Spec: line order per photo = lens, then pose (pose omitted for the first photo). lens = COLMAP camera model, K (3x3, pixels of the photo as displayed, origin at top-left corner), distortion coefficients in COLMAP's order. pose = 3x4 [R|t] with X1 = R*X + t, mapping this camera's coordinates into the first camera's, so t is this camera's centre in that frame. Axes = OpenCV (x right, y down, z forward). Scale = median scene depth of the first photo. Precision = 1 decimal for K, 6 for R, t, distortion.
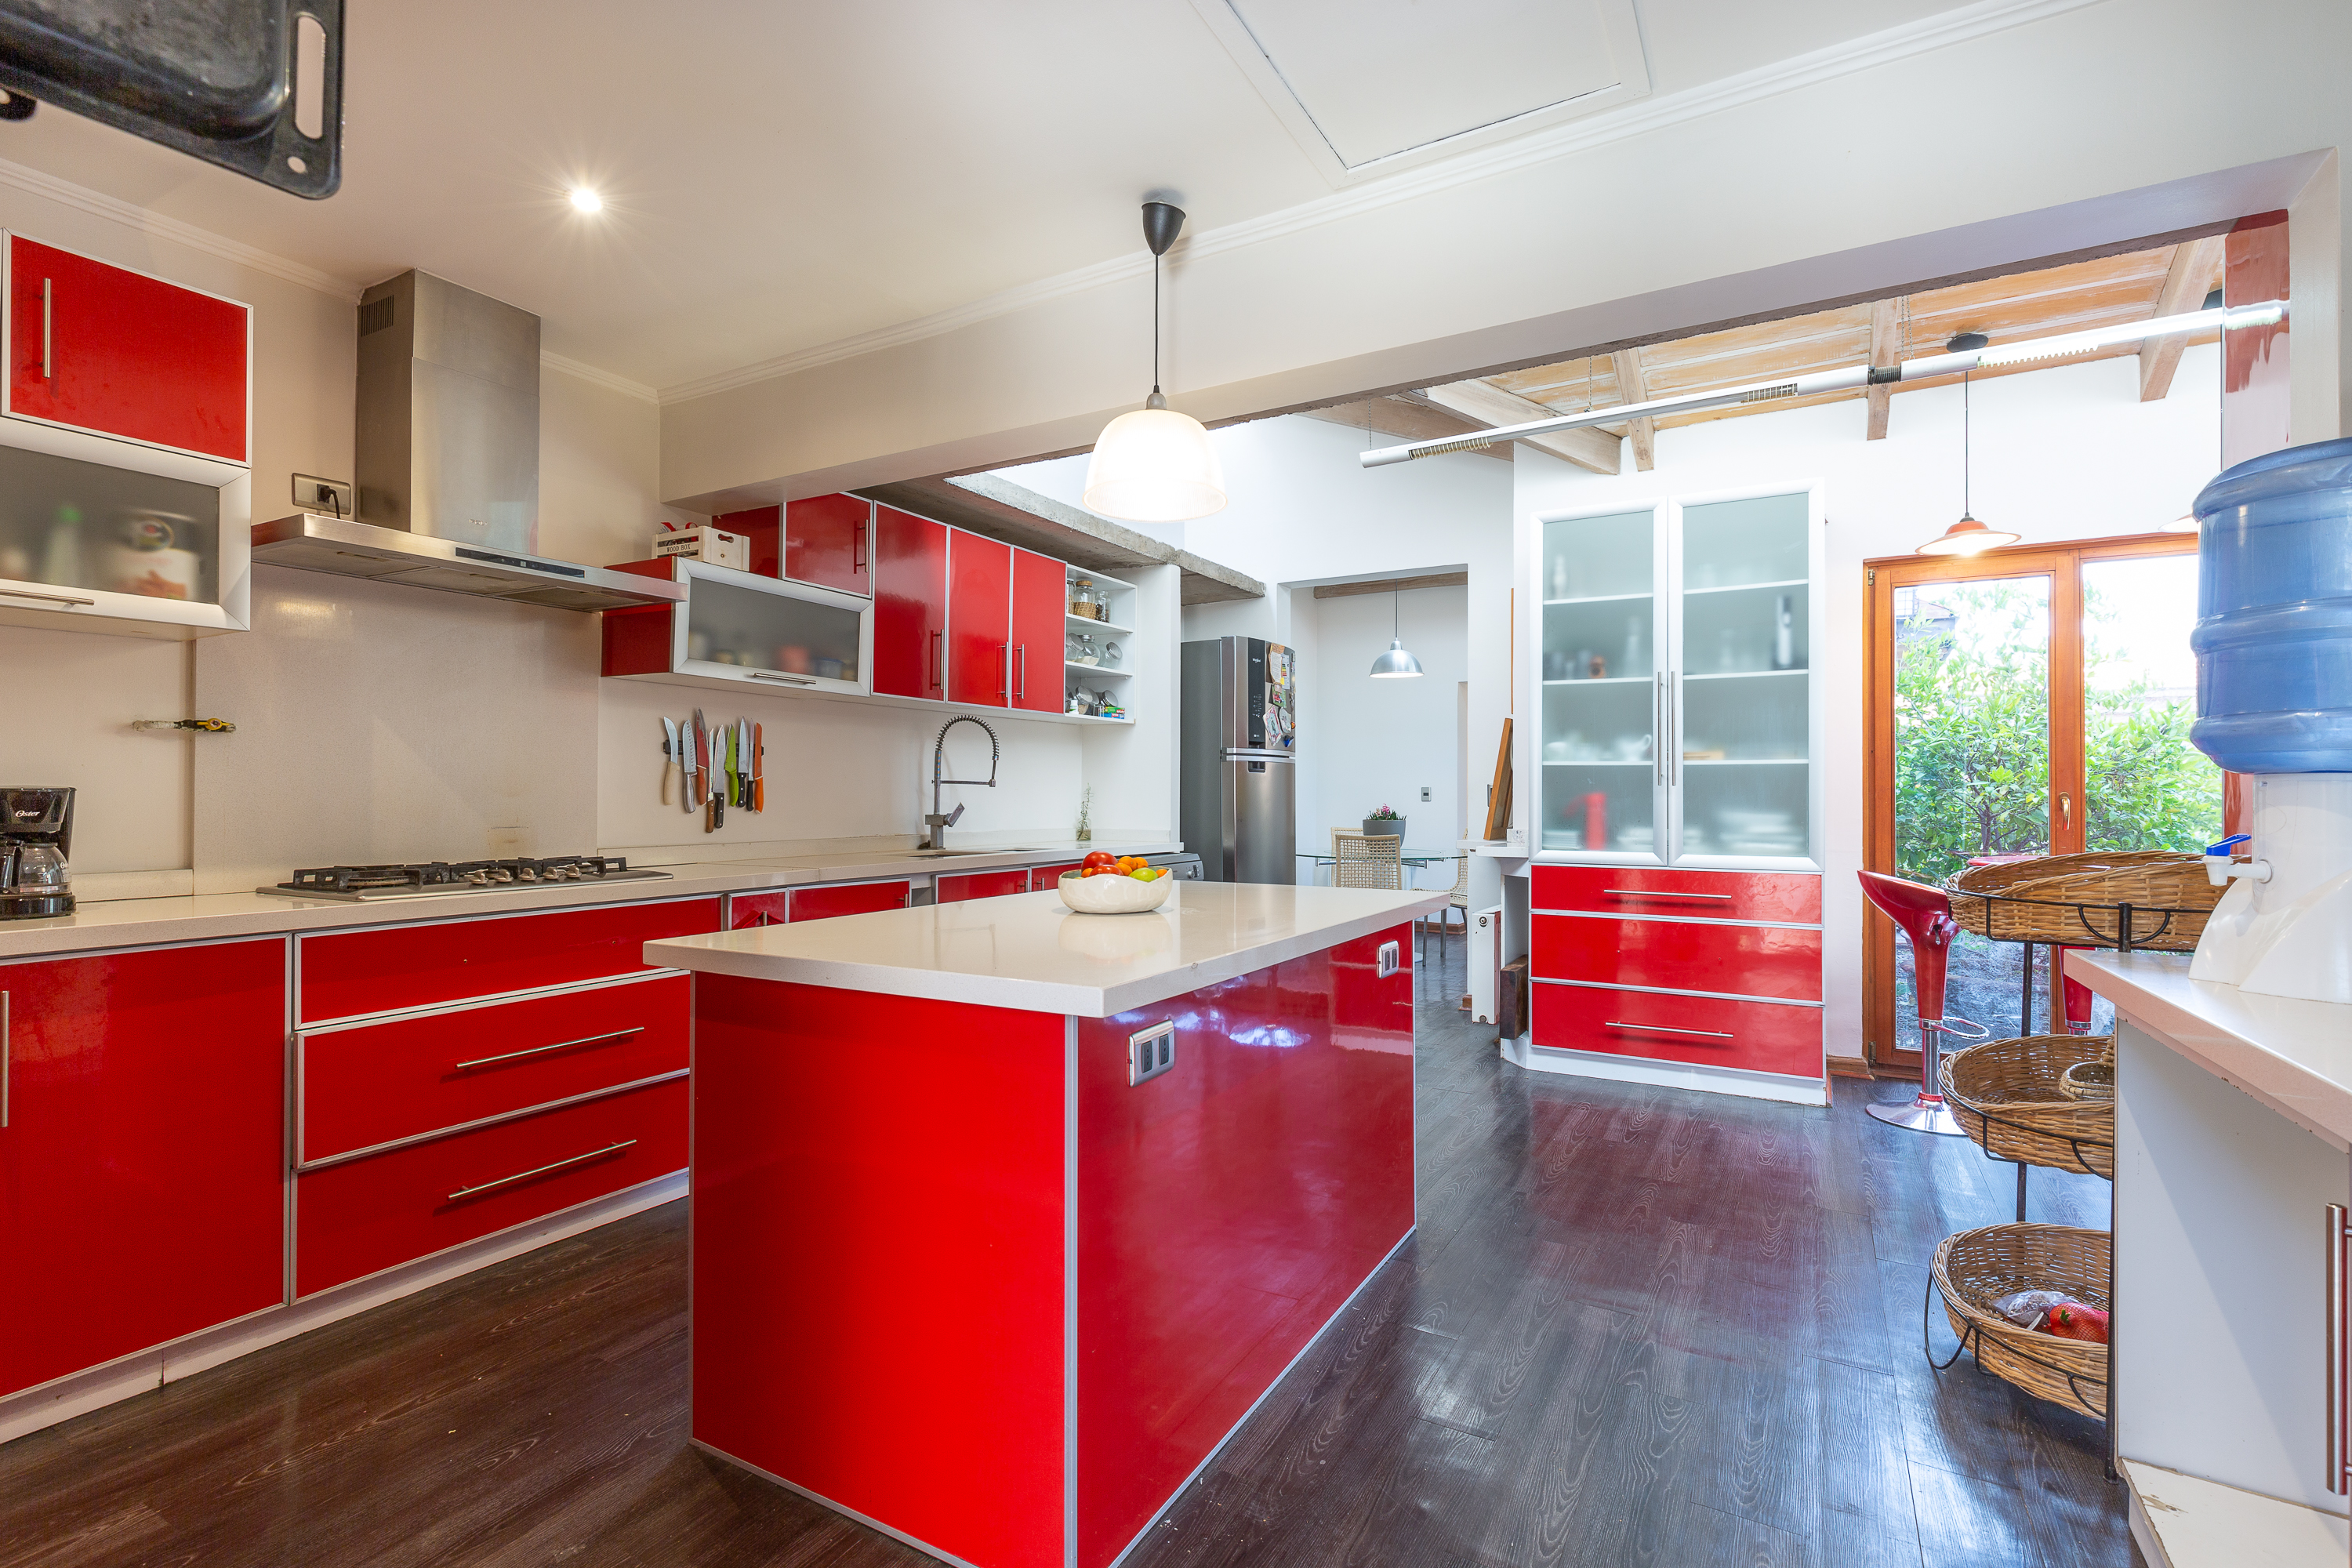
lens RADIAL K [[1077.6, 0, 1174.3], [0, 1077.6, 785.5], [0, 0, 1]] dist [0.002132, 0.000263]
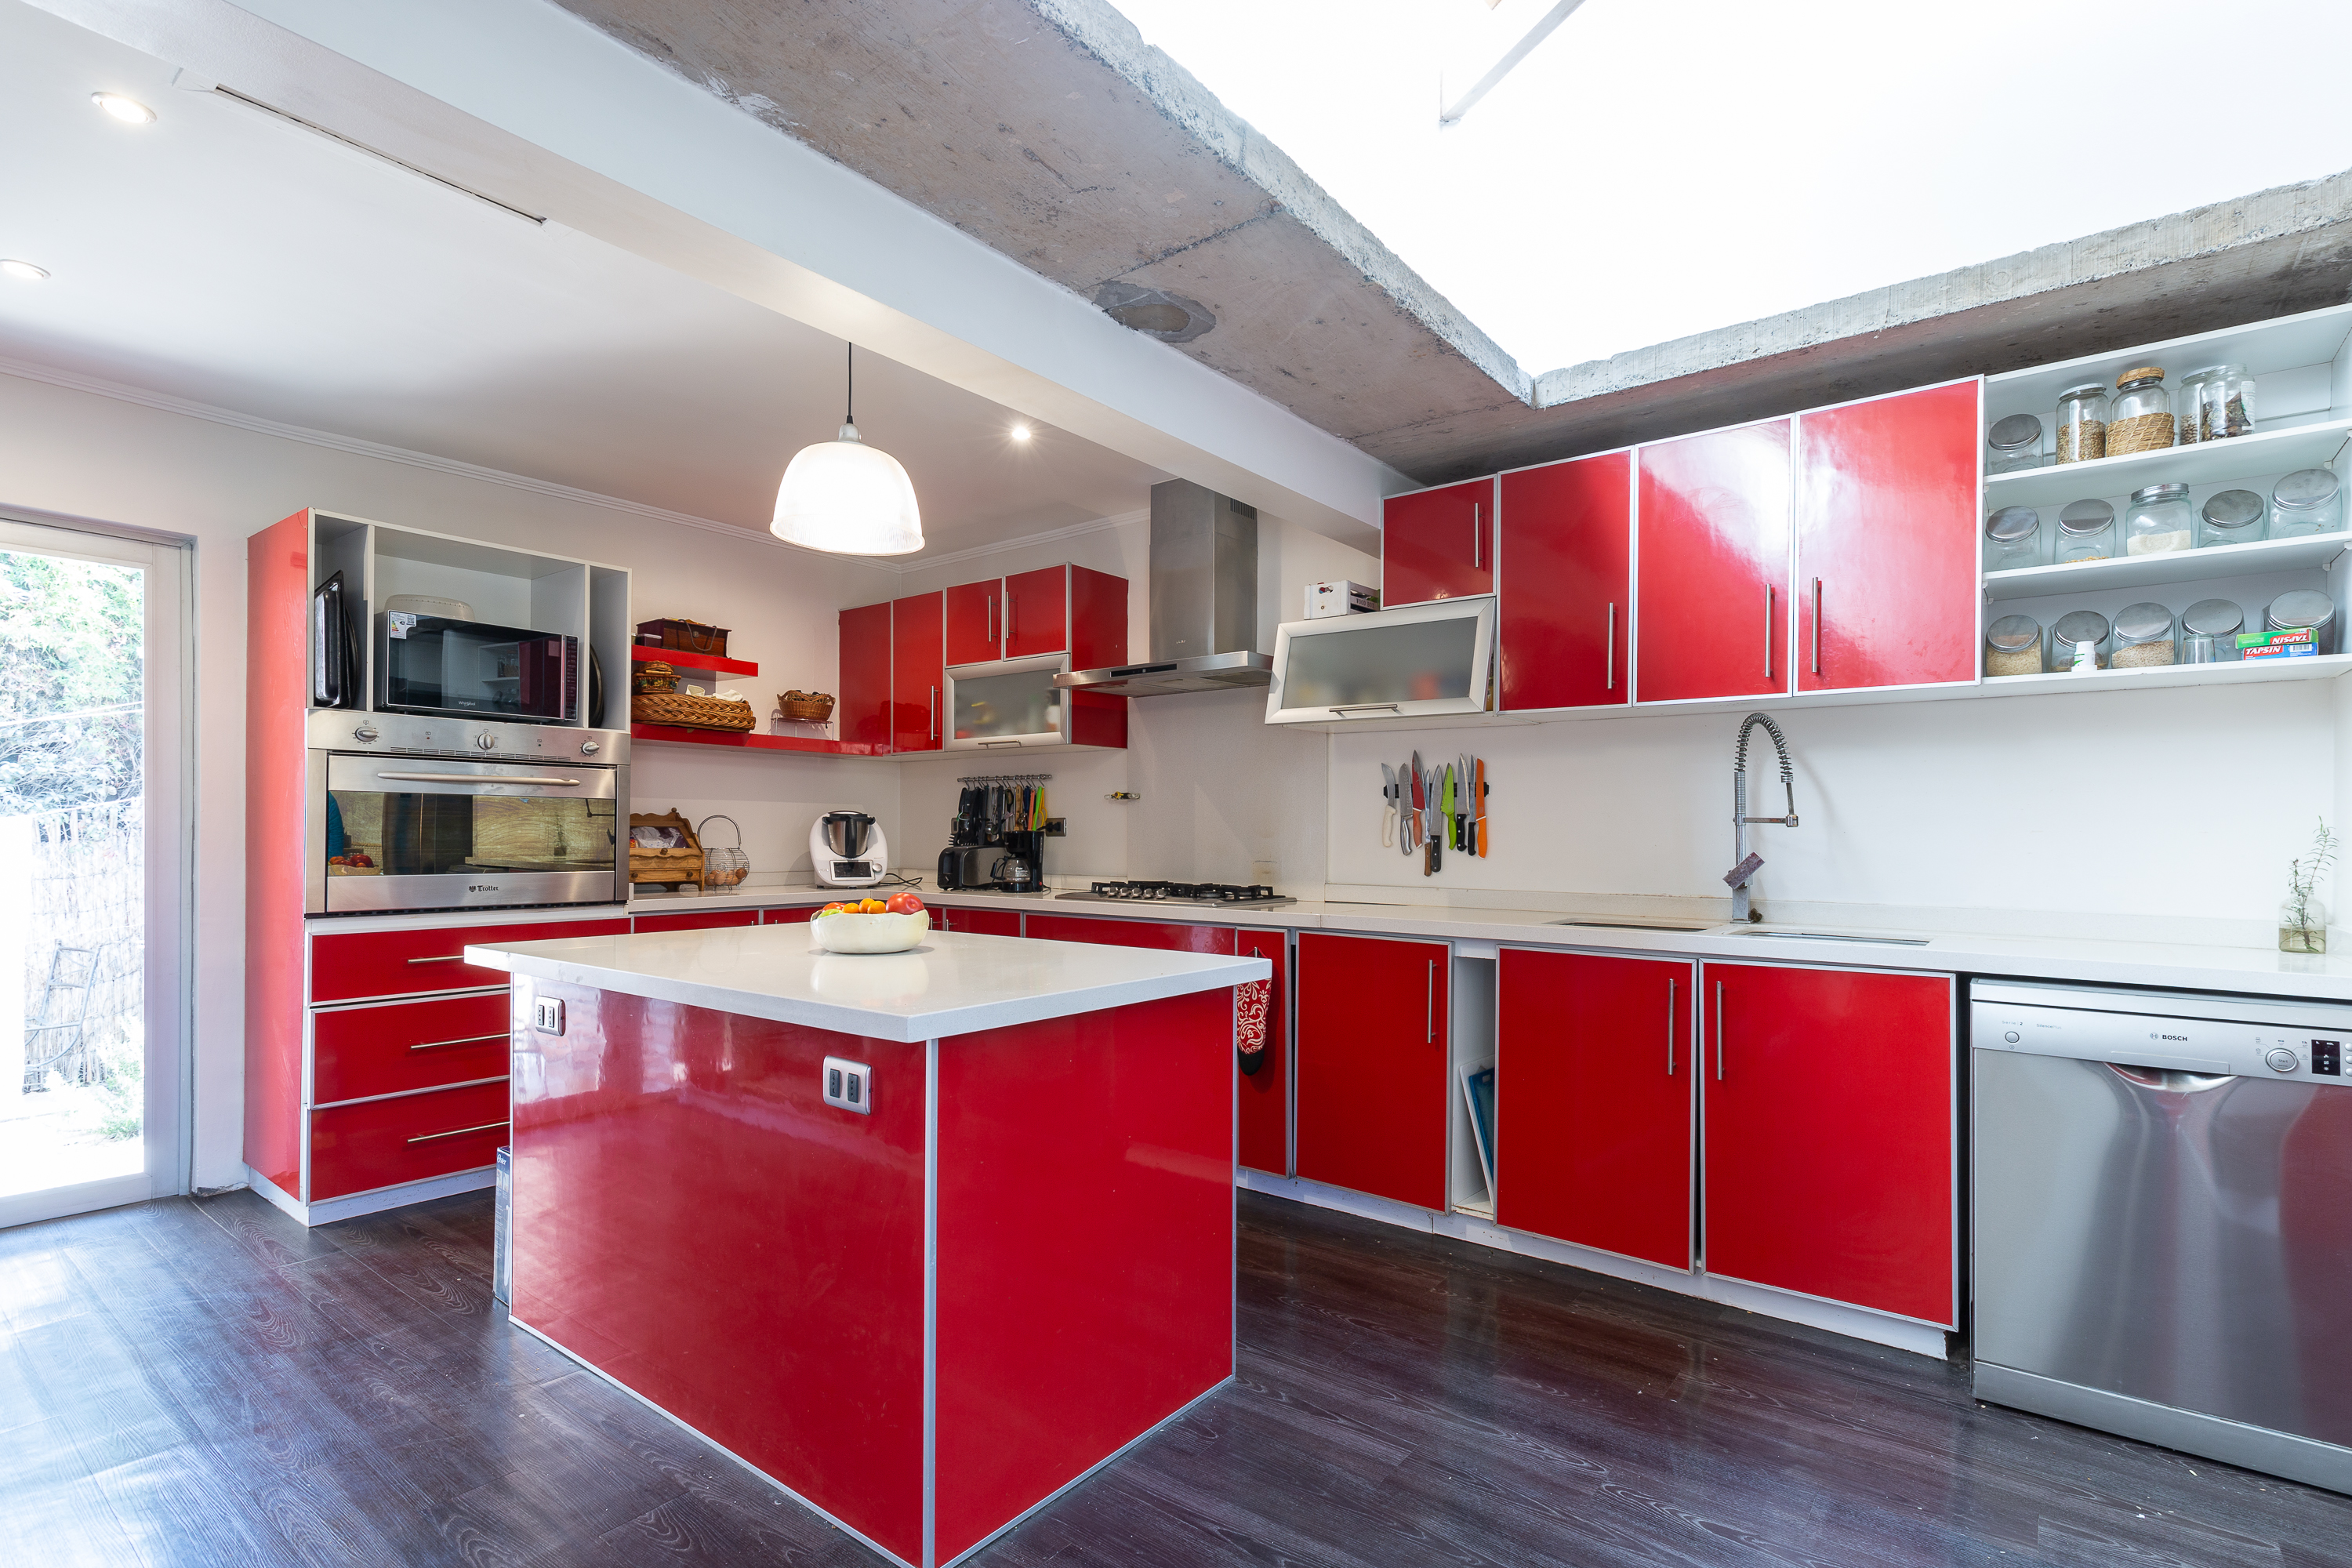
lens RADIAL K [[1077.6, 0, 1176.1], [0, 1077.6, 808.2], [0, 0, 1]] dist [0.002132, 0.000263]
pose [[-0.139193, -0.021527, -0.990031, 0.561709], [0.003287, 0.999748, -0.022201, 0.003513], [0.990260, -0.006344, -0.139087, 0.890404]]
